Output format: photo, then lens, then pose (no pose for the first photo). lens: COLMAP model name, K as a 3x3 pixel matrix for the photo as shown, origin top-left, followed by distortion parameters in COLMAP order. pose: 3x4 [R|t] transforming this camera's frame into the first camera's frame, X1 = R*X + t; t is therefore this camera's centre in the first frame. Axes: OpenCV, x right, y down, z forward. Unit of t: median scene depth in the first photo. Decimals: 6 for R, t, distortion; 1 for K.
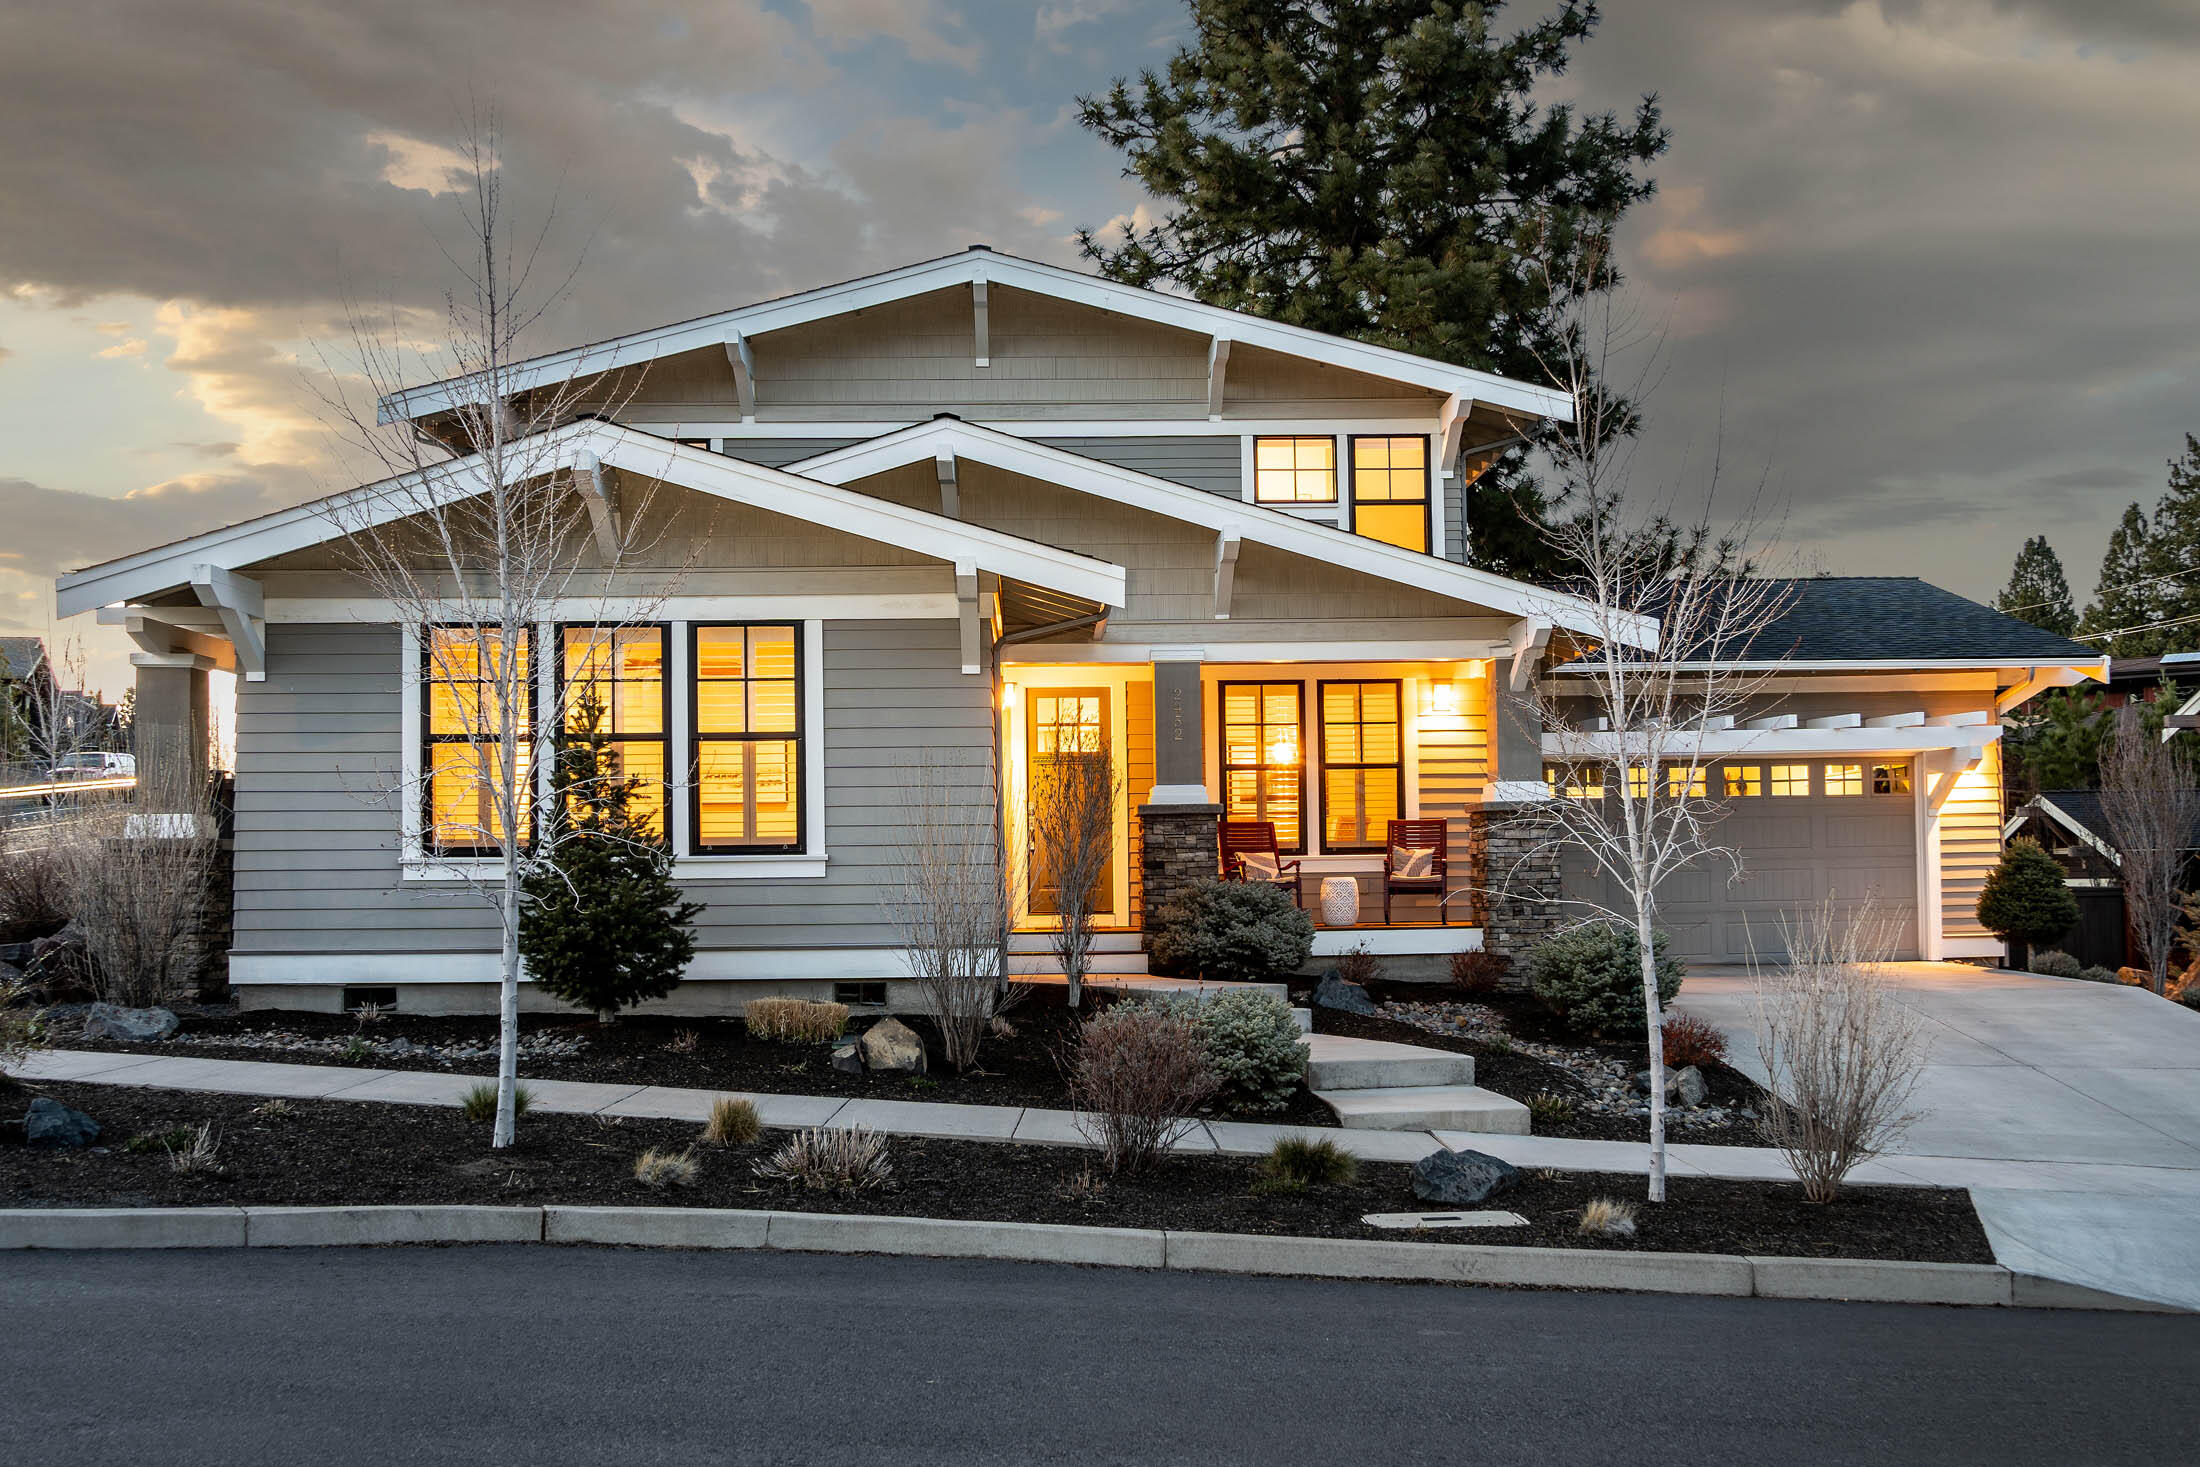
lens RADIAL K [[2275.6, 0, 1100.0], [0, 2275.6, 733.5], [0, 0, 1]] dist [-0.057925, -0.012597]
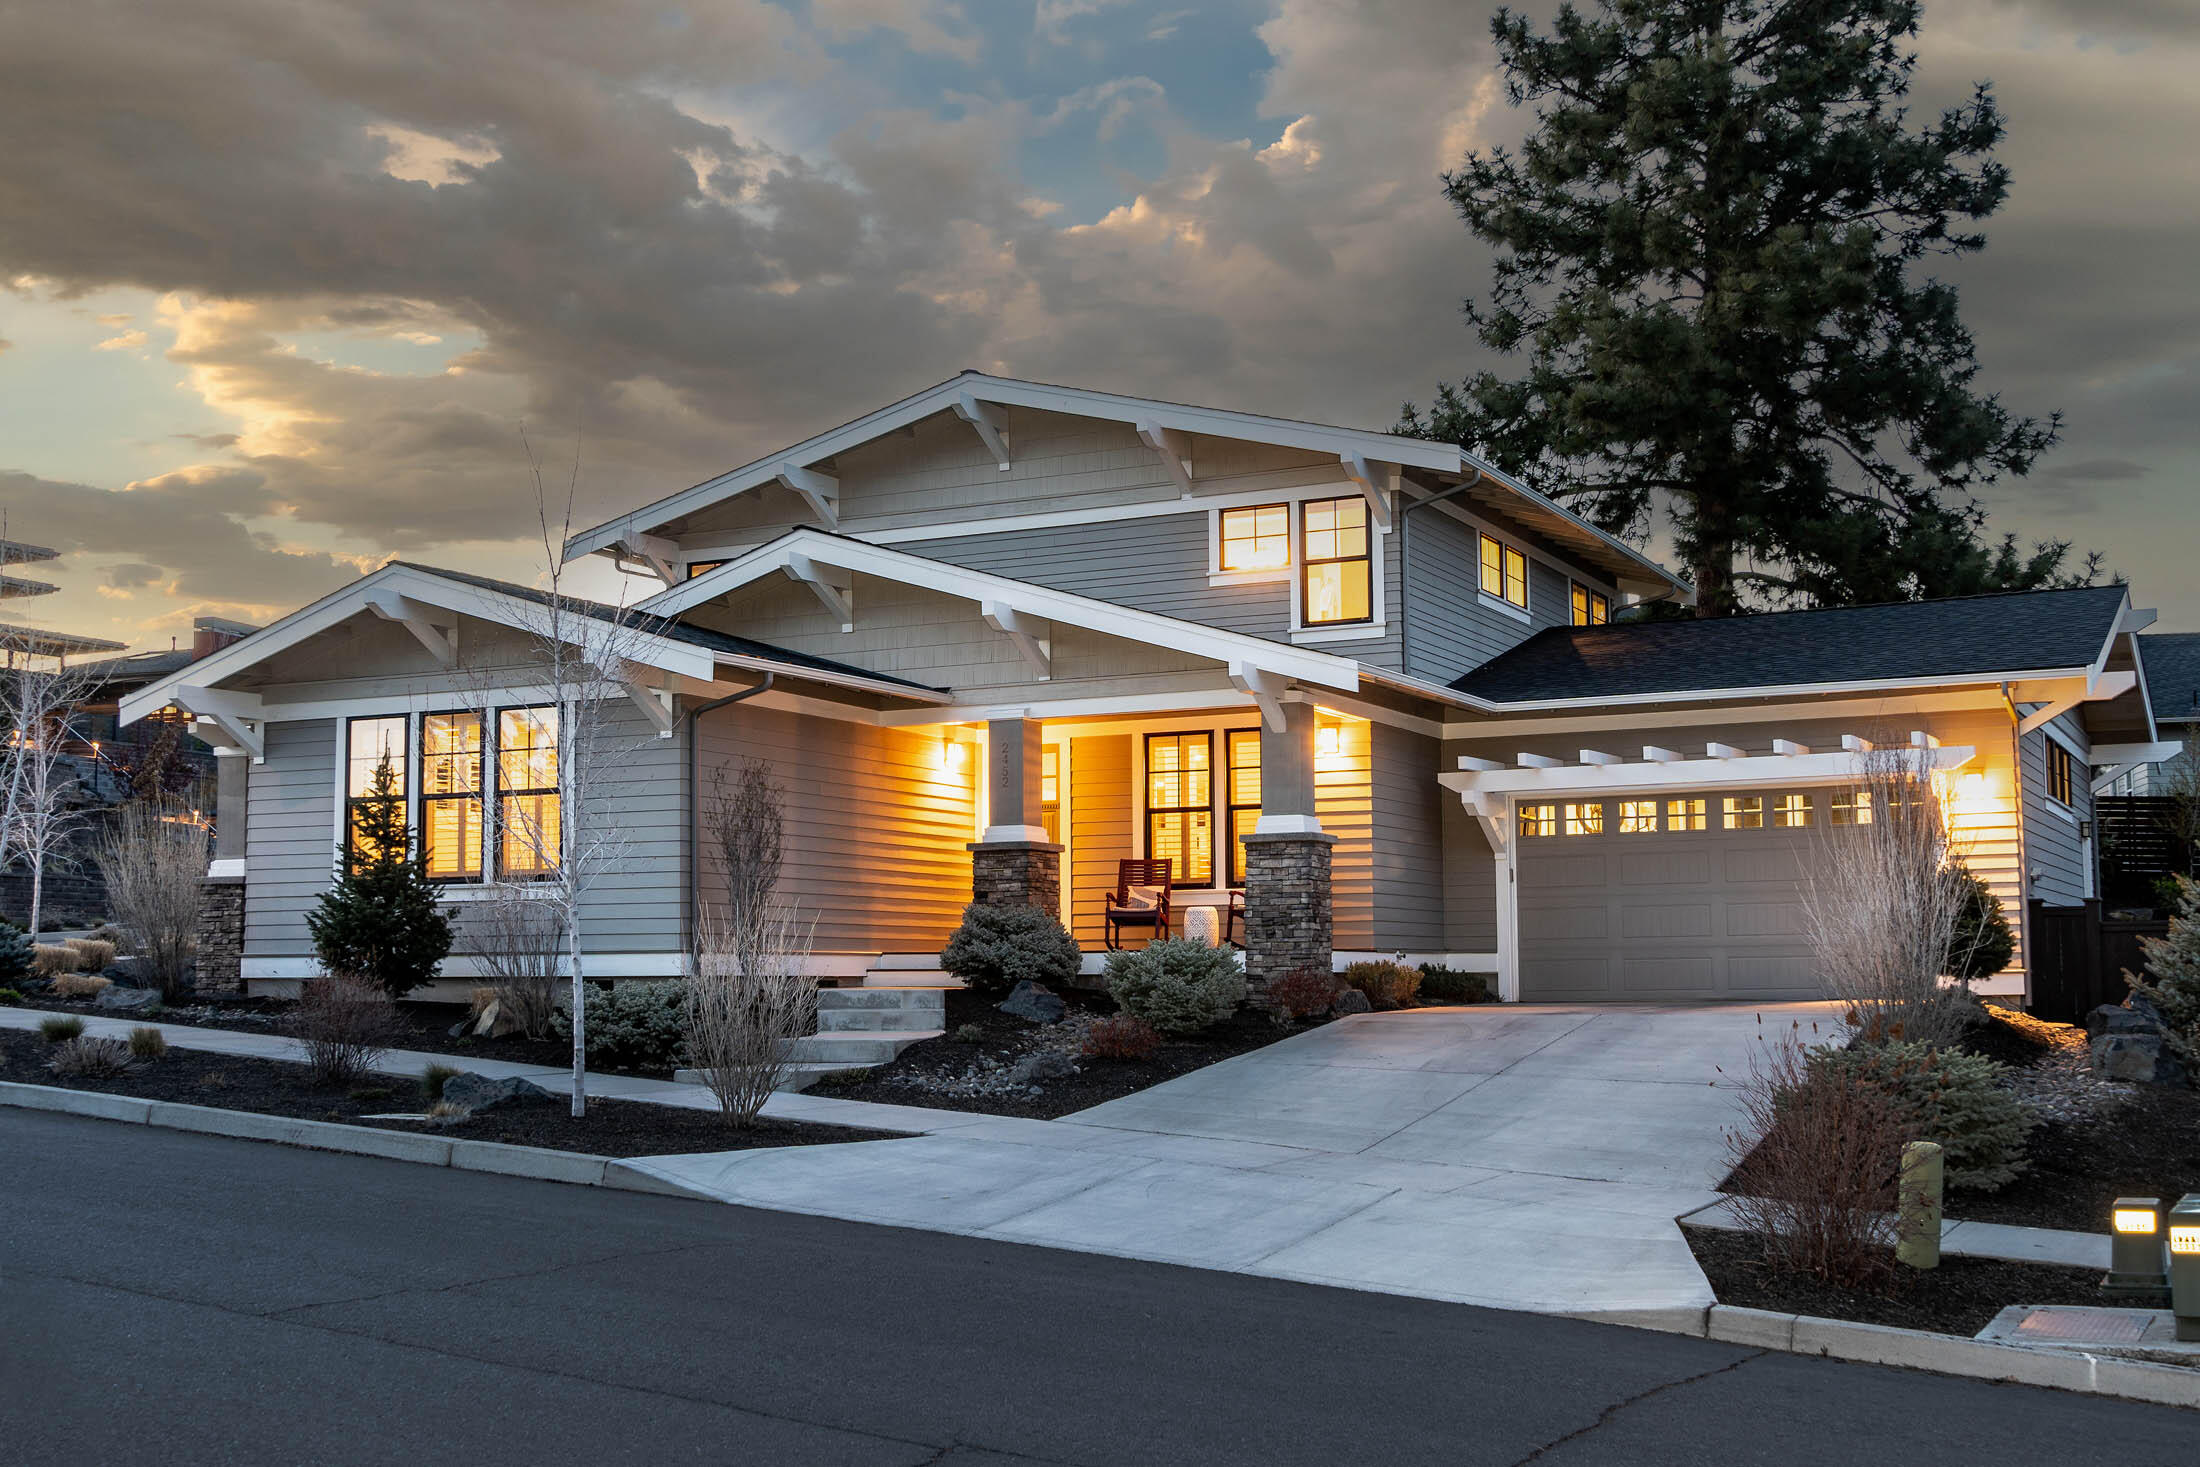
lens RADIAL K [[2402.0, 0, 1100.0], [0, 2402.0, 733.5], [0, 0, 1]] dist [-0.035293, -0.049818]
pose [[0.874947, -0.042325, -0.482366, 0.696840], [0.026114, 0.998847, -0.040277, 0.027324], [0.483514, 0.022644, 0.875044, -0.050821]]
